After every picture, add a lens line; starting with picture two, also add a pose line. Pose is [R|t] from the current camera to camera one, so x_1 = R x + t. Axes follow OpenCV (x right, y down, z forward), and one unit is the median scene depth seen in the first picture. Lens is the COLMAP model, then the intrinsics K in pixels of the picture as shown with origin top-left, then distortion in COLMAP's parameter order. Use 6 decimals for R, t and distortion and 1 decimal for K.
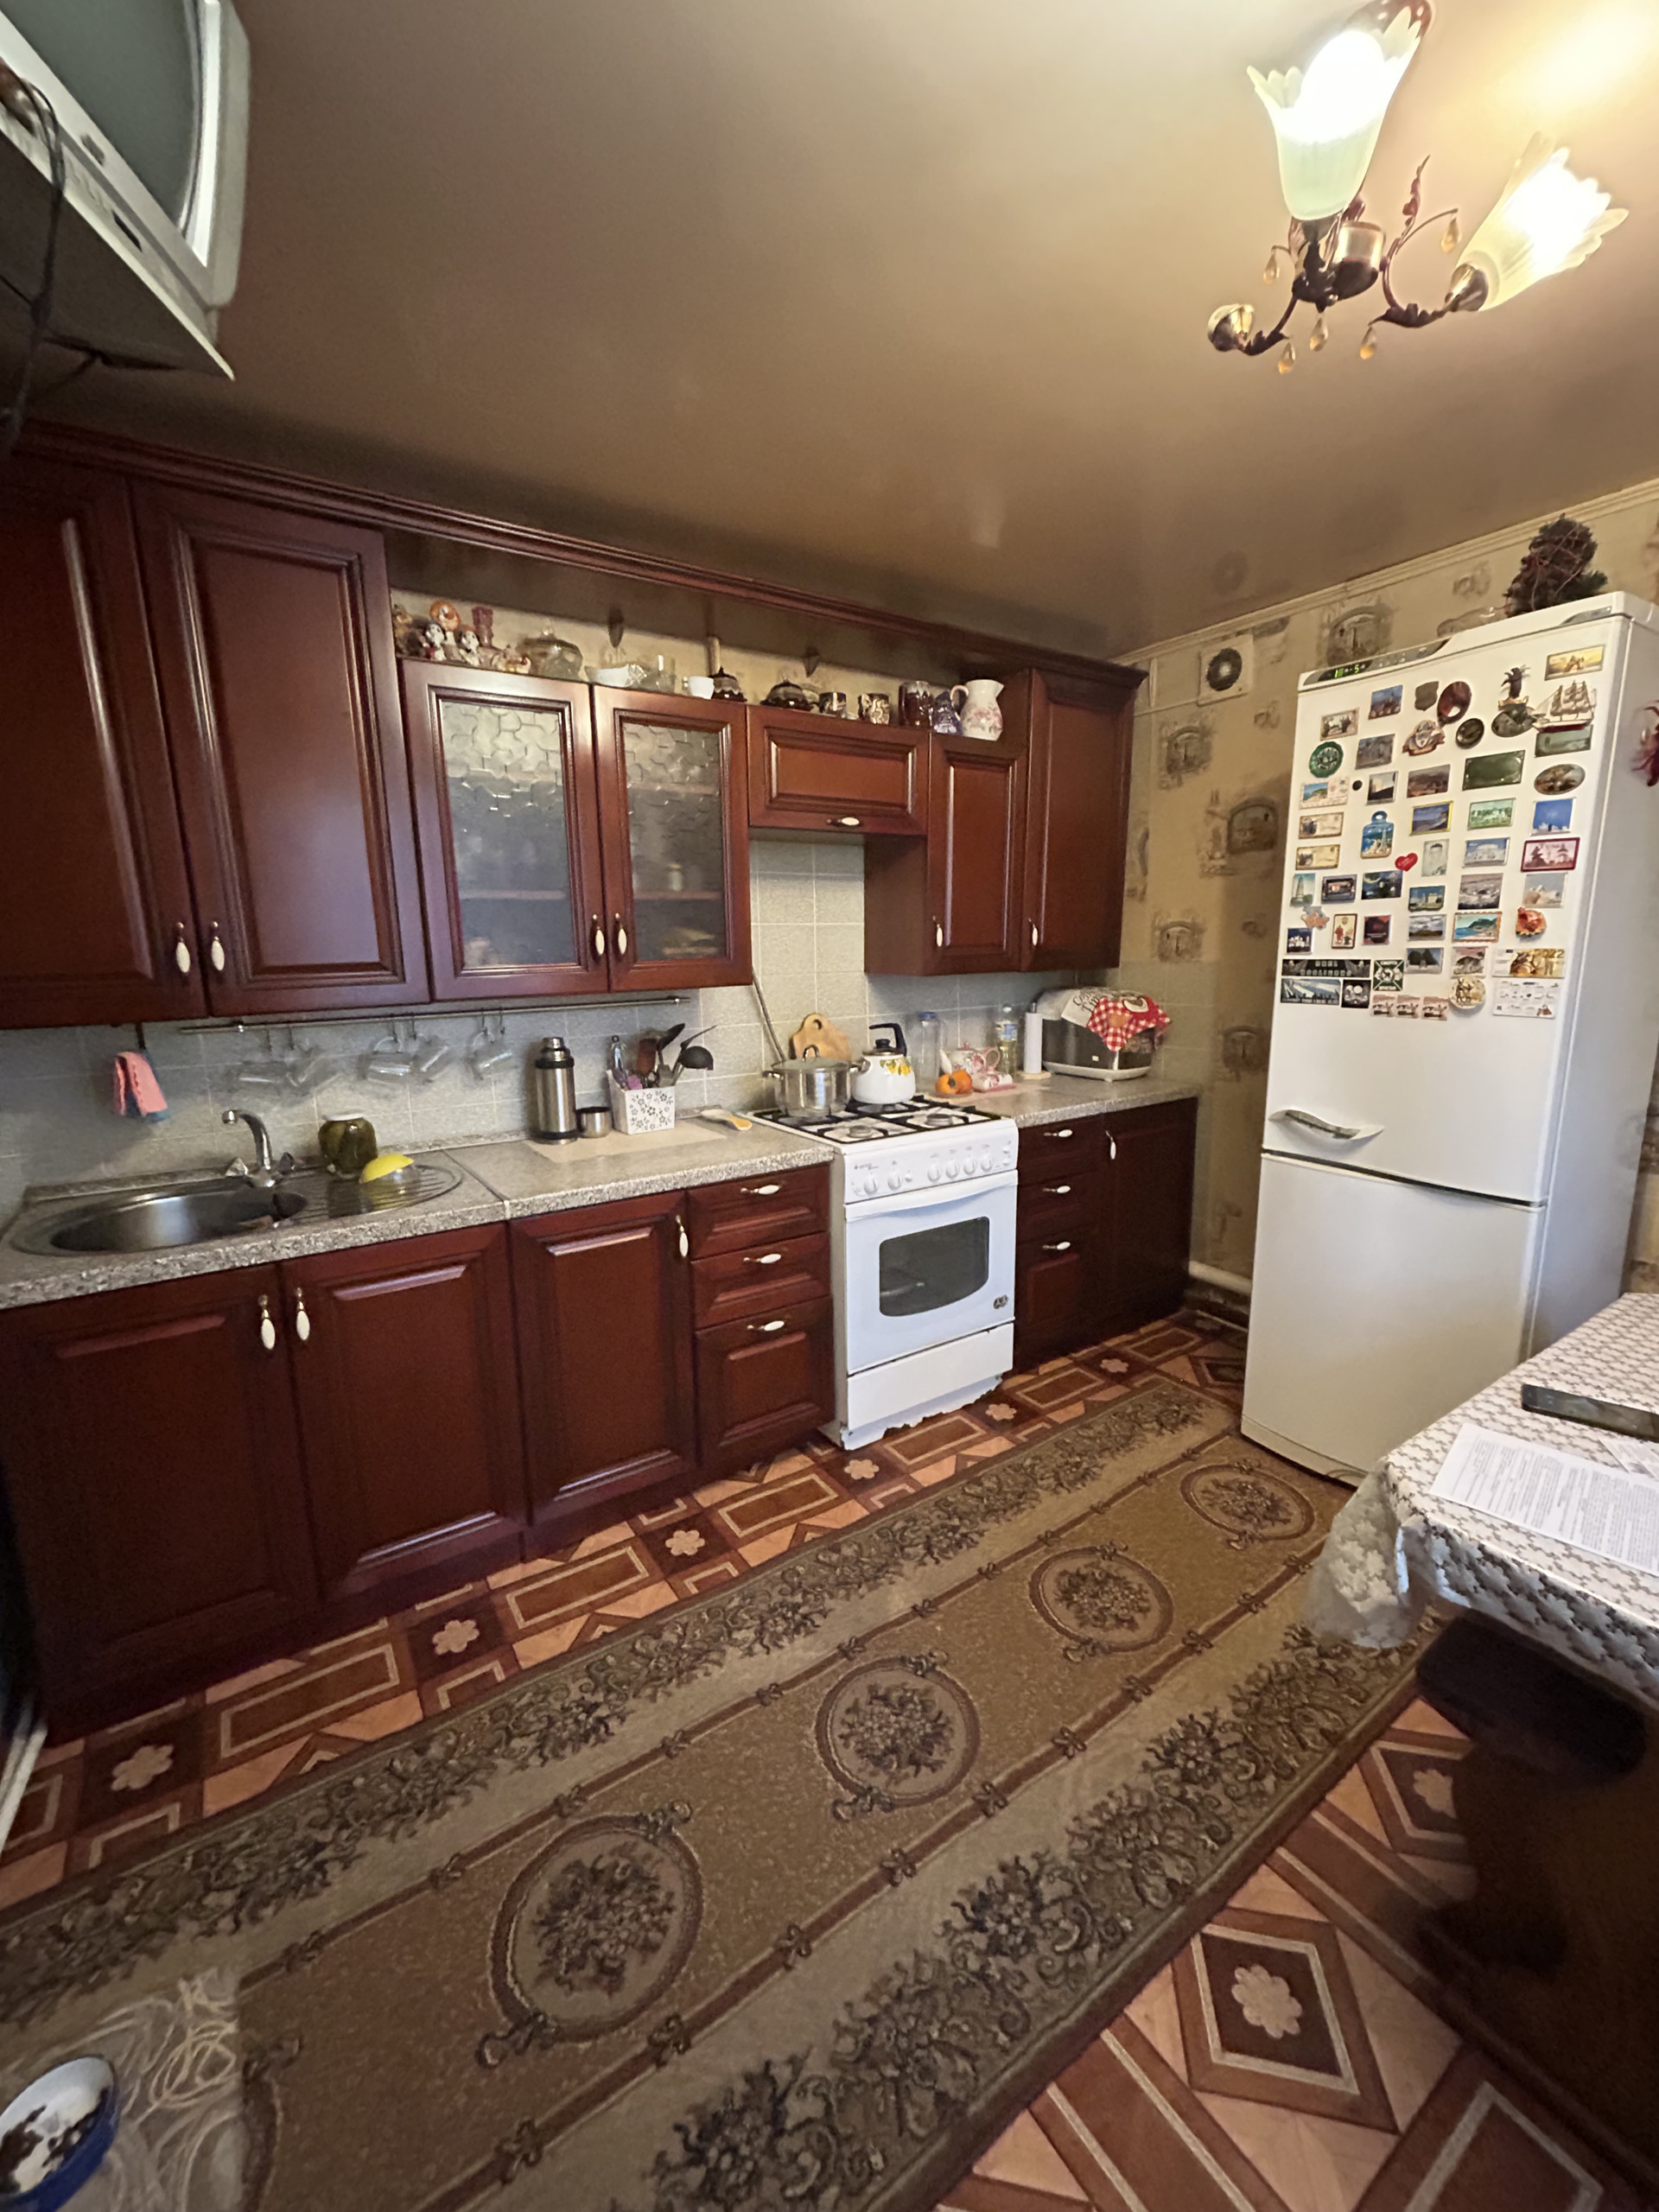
lens RADIAL K [[889.4, 0, 824.1], [0, 889.4, 1106.2], [0, 0, 1]] dist [-0.002905, 0.000851]
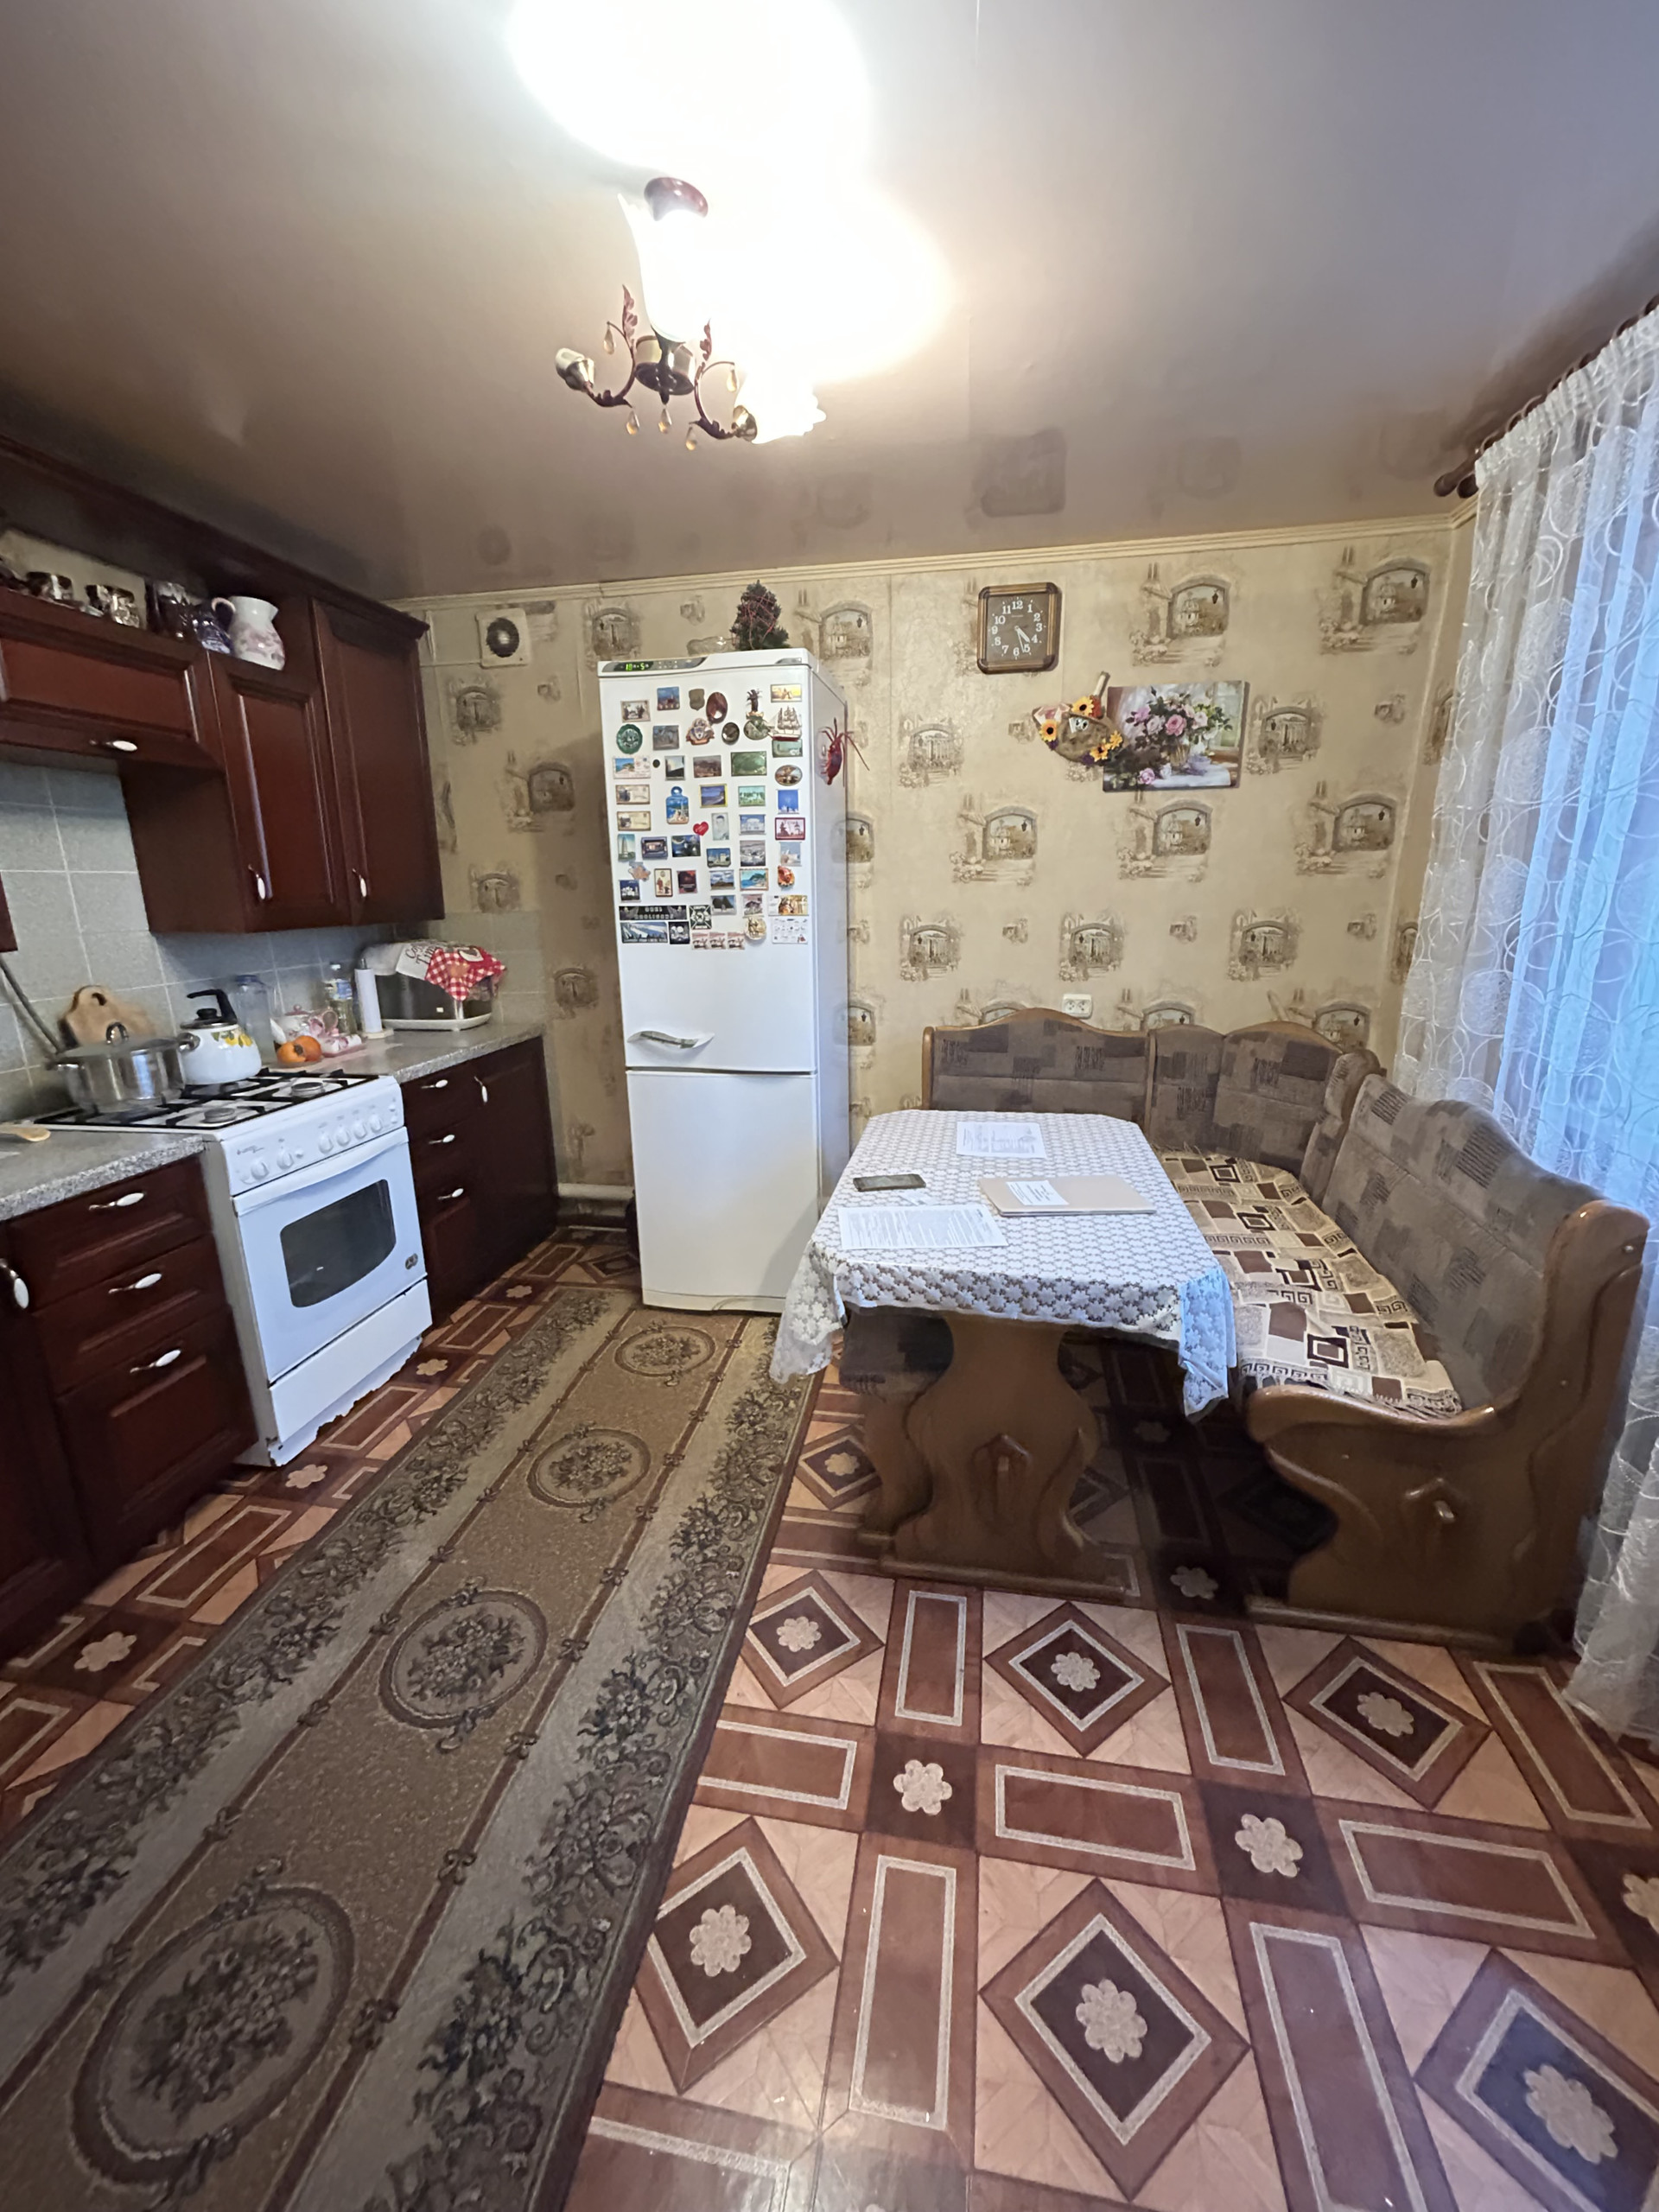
lens RADIAL K [[889.4, 0, 828.1], [0, 889.4, 1107.0], [0, 0, 1]] dist [-0.002905, 0.000851]
pose [[0.691971, -0.173370, 0.700799, -0.179589], [0.138031, 0.984600, 0.107288, 0.011277], [-0.708607, 0.022492, 0.705245, -0.036580]]
